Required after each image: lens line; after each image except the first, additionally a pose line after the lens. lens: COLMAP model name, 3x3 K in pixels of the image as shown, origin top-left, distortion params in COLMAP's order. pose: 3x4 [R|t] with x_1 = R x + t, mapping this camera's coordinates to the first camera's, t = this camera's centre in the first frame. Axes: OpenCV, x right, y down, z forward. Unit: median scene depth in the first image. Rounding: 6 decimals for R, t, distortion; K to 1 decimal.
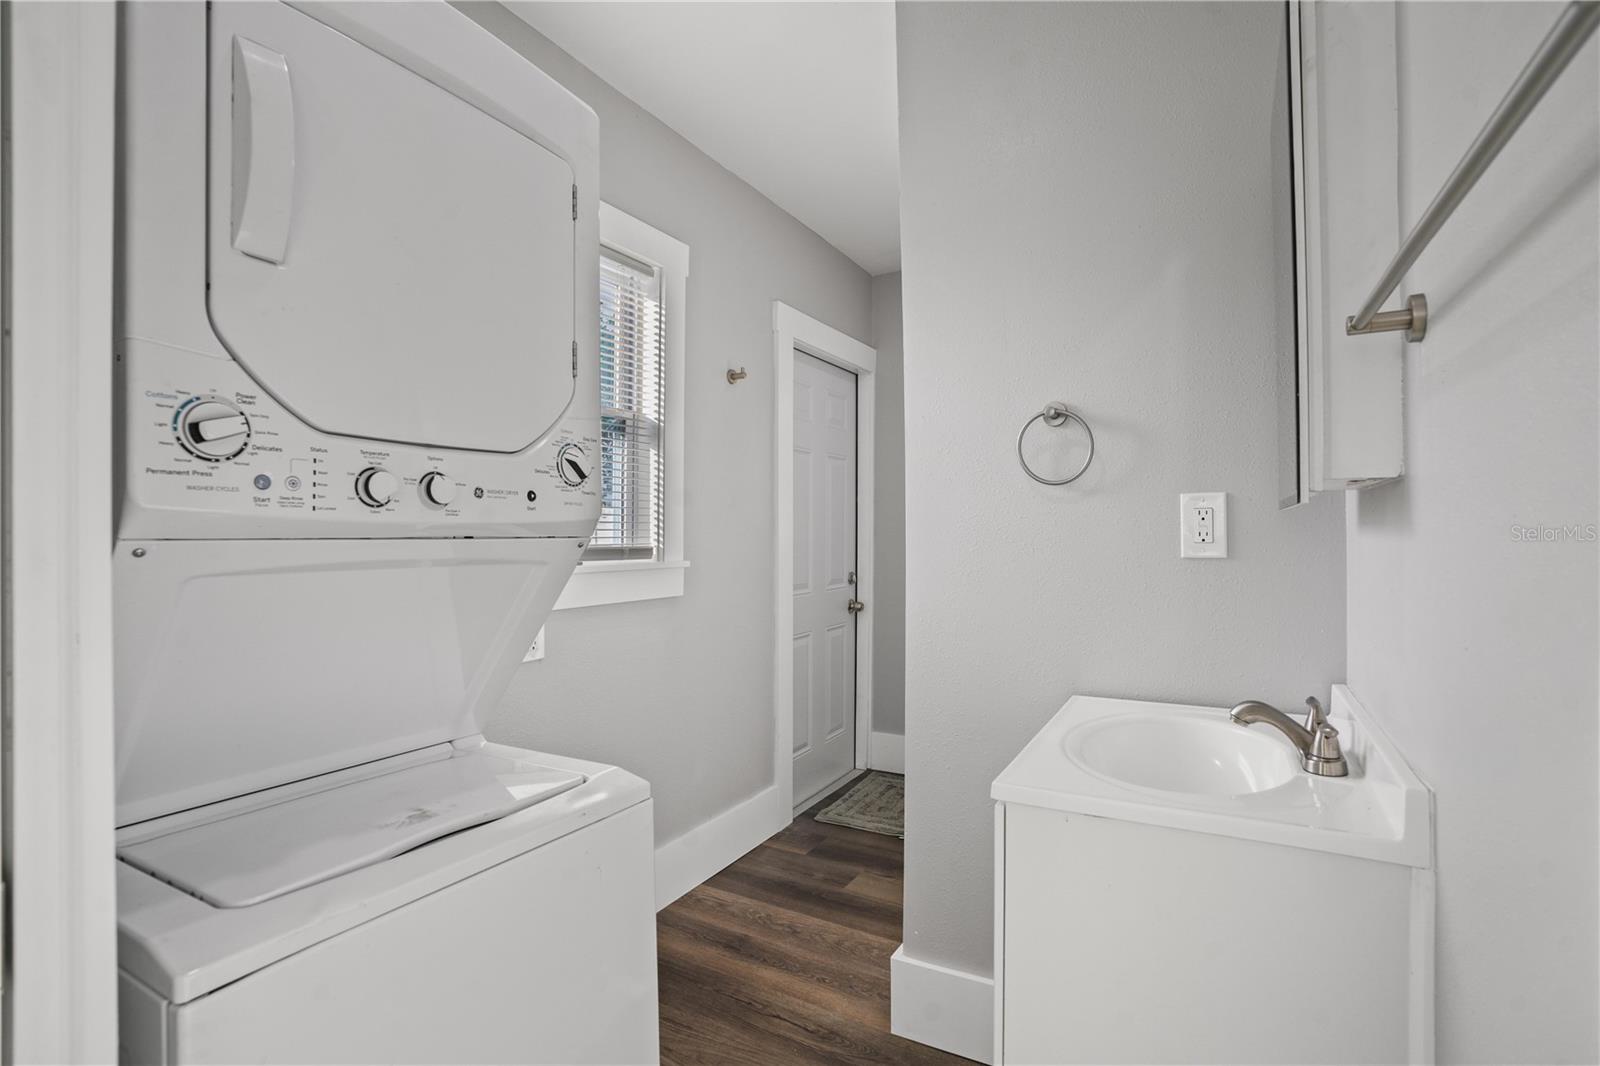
lens RADIAL K [[770.5, 0, 797.5], [0, 770.5, 527.4], [0, 0, 1]] dist [-0.070480, 0.034261]
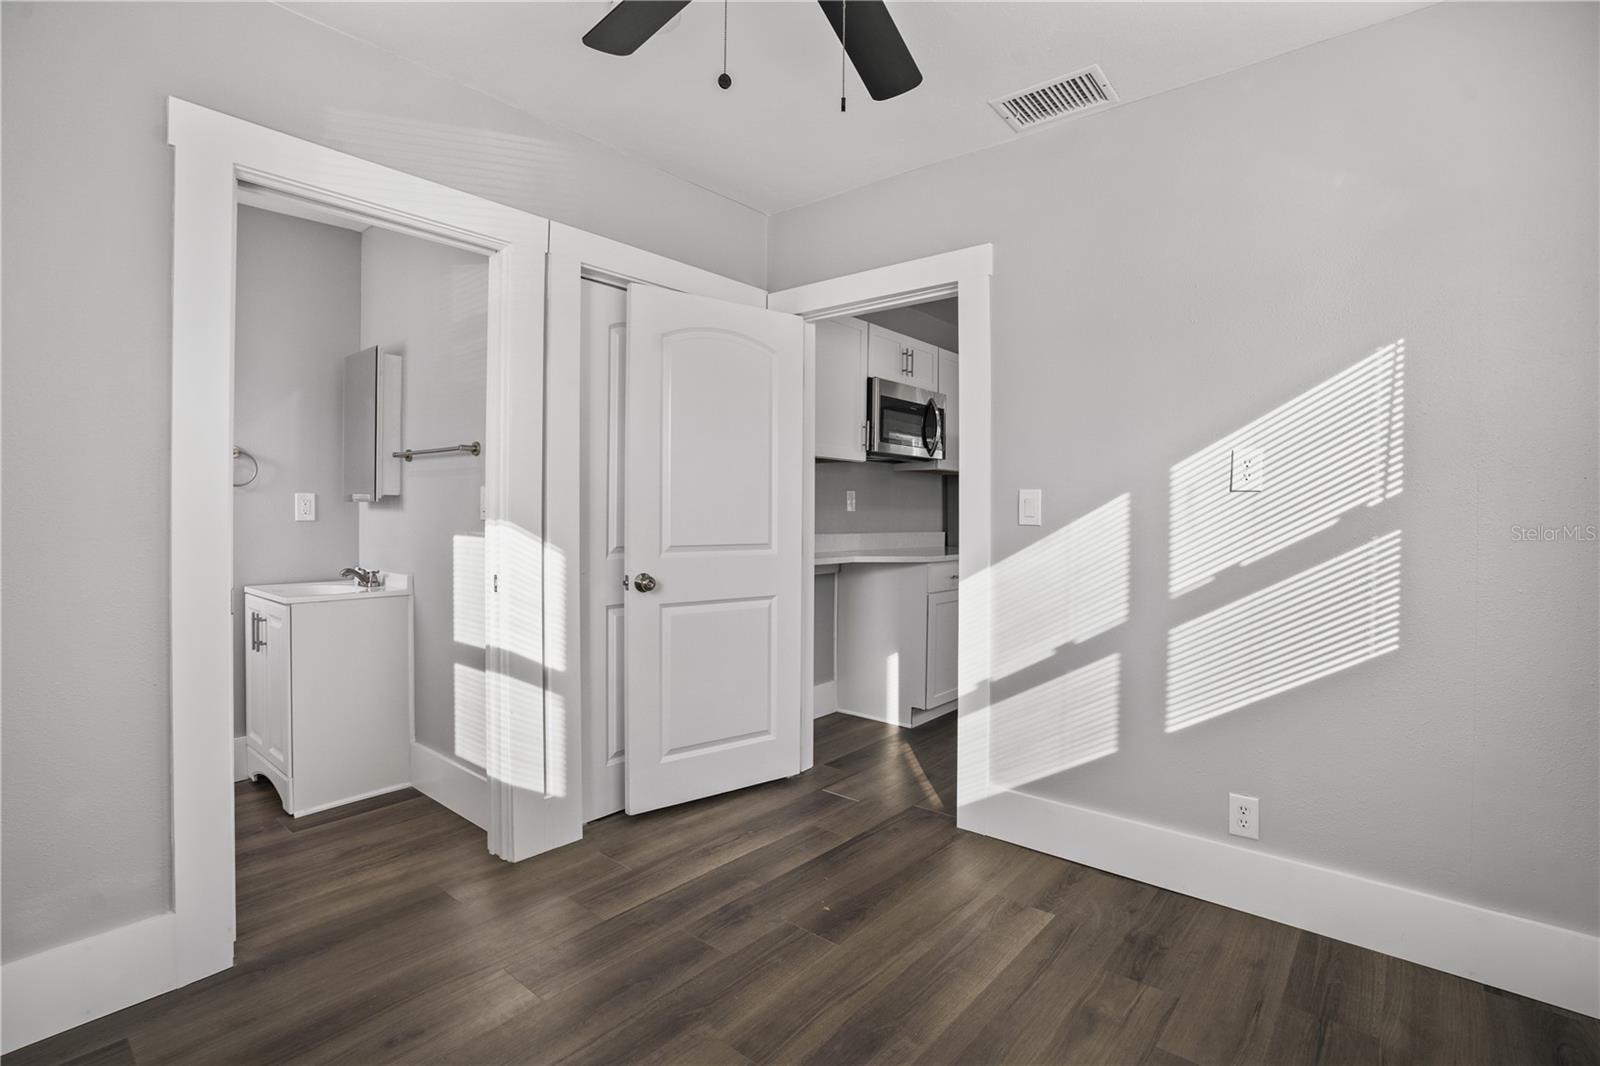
lens RADIAL K [[770.5, 0, 797.5], [0, 770.5, 527.4], [0, 0, 1]] dist [-0.070480, 0.034261]
pose [[0.203652, -0.017819, 0.978881, -1.504040], [-0.016060, 0.999639, 0.021538, -0.014080], [-0.978912, -0.020107, 0.203292, -1.027943]]
